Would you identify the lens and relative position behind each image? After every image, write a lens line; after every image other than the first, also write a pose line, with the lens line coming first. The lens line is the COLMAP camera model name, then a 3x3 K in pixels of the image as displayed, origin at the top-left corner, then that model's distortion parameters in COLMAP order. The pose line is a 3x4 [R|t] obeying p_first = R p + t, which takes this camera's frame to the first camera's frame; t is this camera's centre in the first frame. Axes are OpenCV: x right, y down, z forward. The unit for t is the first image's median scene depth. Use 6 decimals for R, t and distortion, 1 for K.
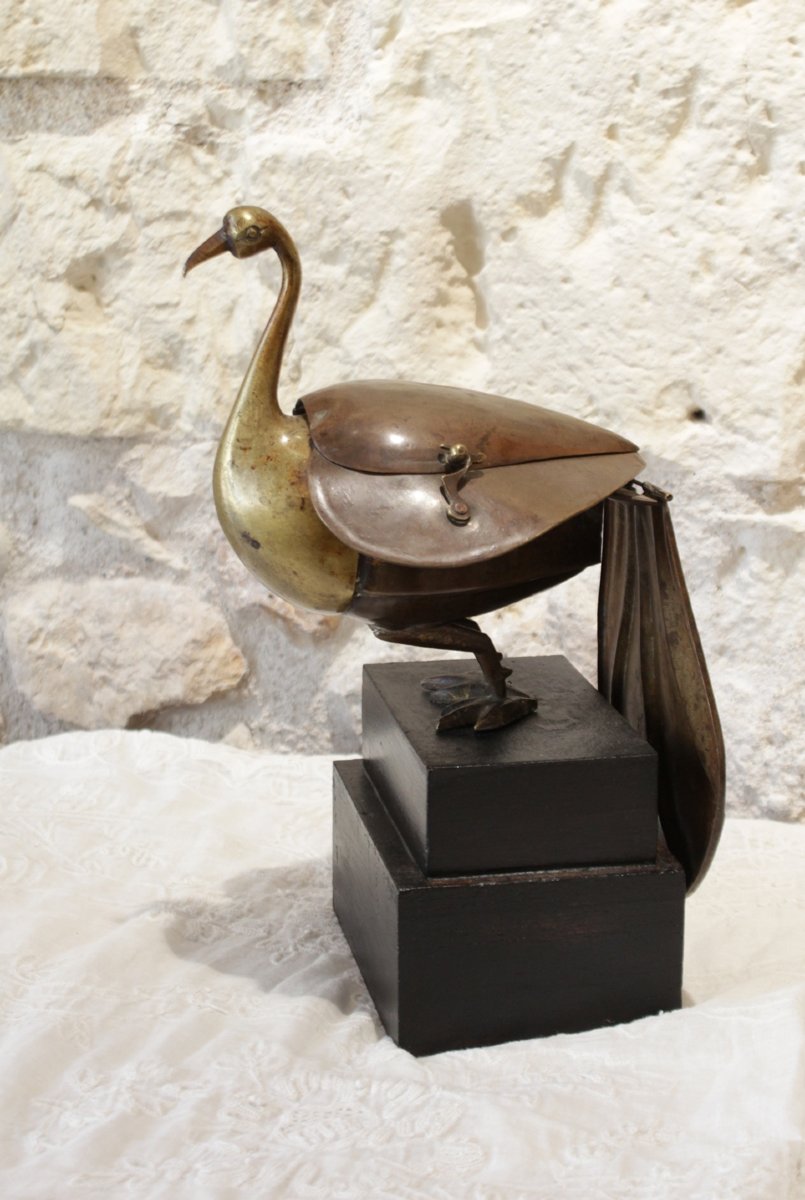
lens RADIAL K [[2152.2, 0, 388.7], [0, 2152.2, 586.9], [0, 0, 1]] dist [-0.040430, 0.000000]
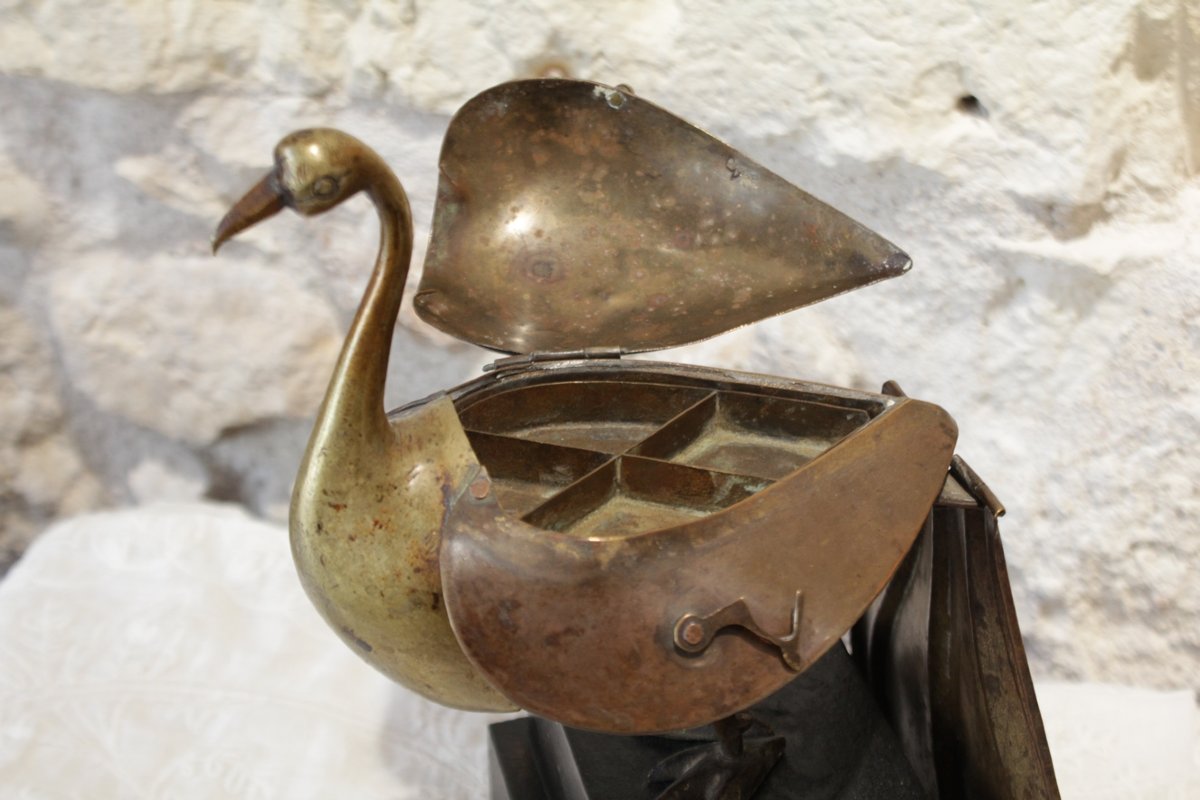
lens RADIAL K [[2024.5, 0, 601.7], [0, 2024.5, 424.1], [0, 0, 1]] dist [0.000328, 0.000000]
pose [[0.998920, -0.030347, 0.035193, -0.007283], [0.017654, 0.948371, 0.316672, -0.194431], [-0.042986, -0.315708, 0.947882, 0.321865]]
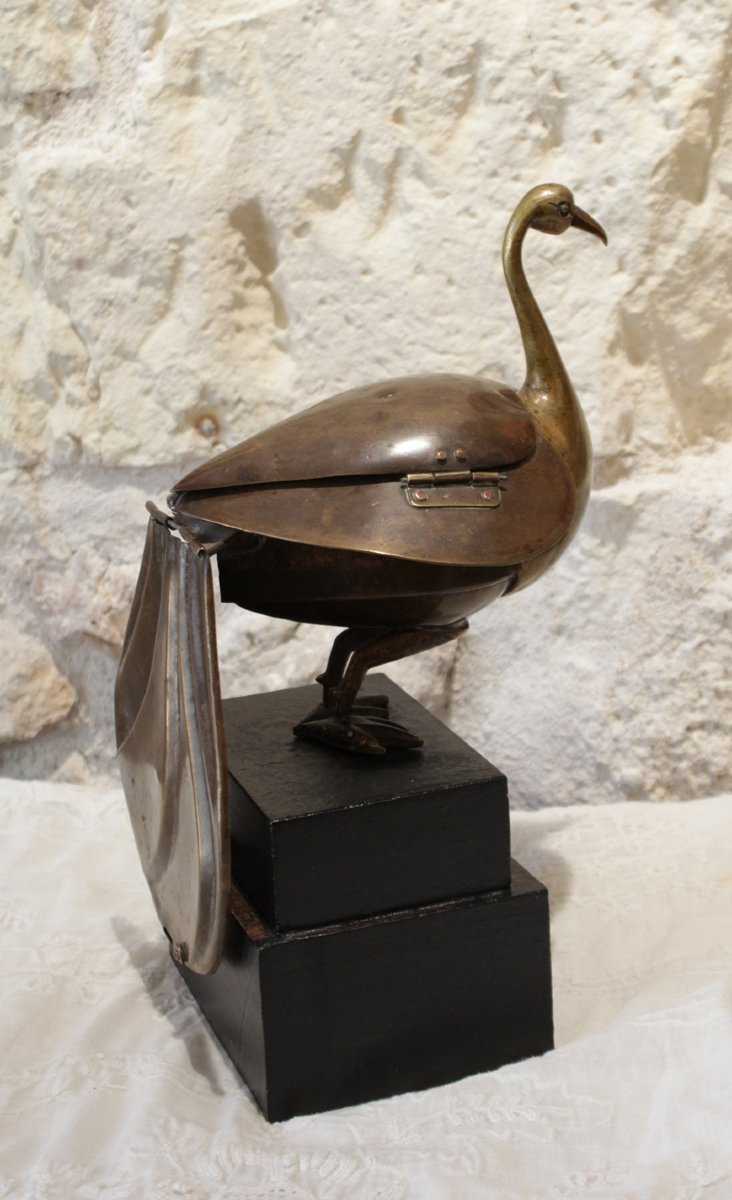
lens RADIAL K [[2012.7, 0, 342.4], [0, 2012.7, 616.2], [0, 0, 1]] dist [-0.045563, 0.000000]
pose [[0.989111, -0.109808, 0.097993, -0.034746], [0.105971, 0.993415, 0.043551, -0.028173], [-0.102129, -0.032692, 0.994234, 0.087941]]
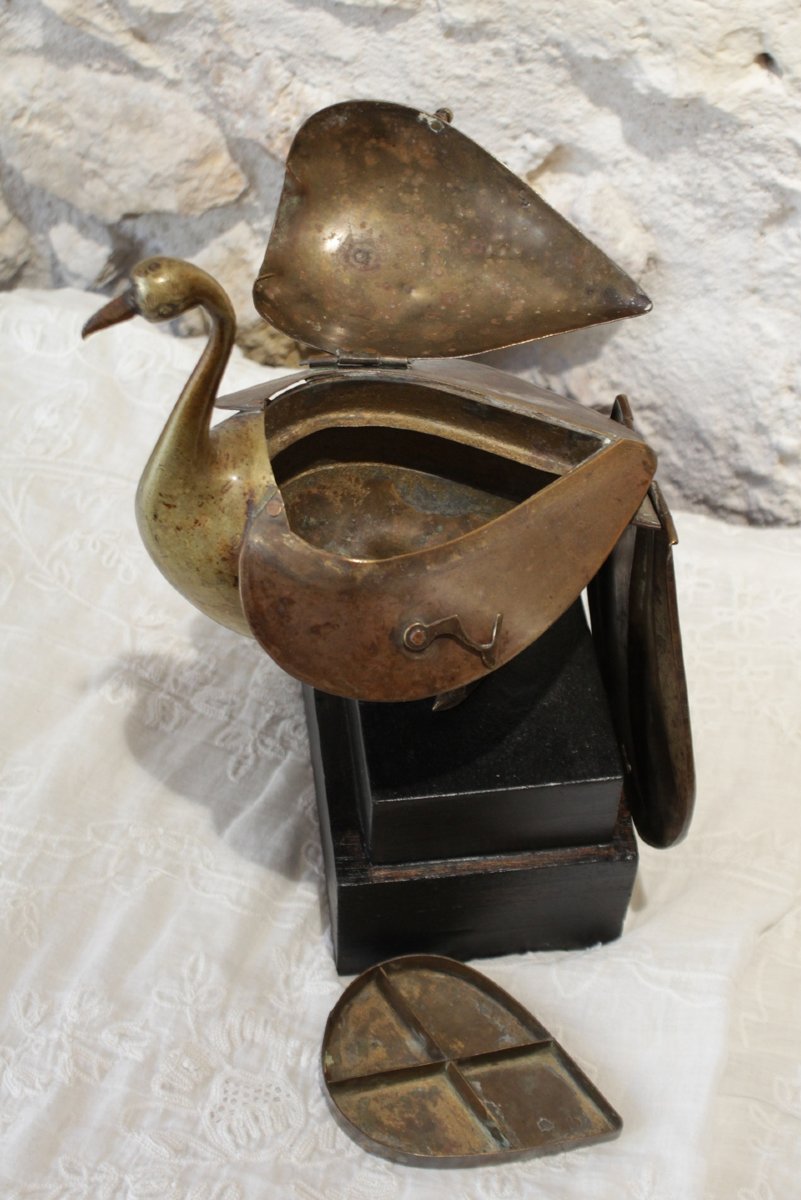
lens RADIAL K [[1902.7, 0, 377.0], [0, 1902.7, 528.1], [0, 0, 1]] dist [-0.046342, 0.000000]
pose [[0.997246, 0.068548, -0.028297, 0.025693], [-0.038786, 0.807331, 0.588823, -0.357992], [0.063208, -0.586104, 0.807767, 0.287042]]
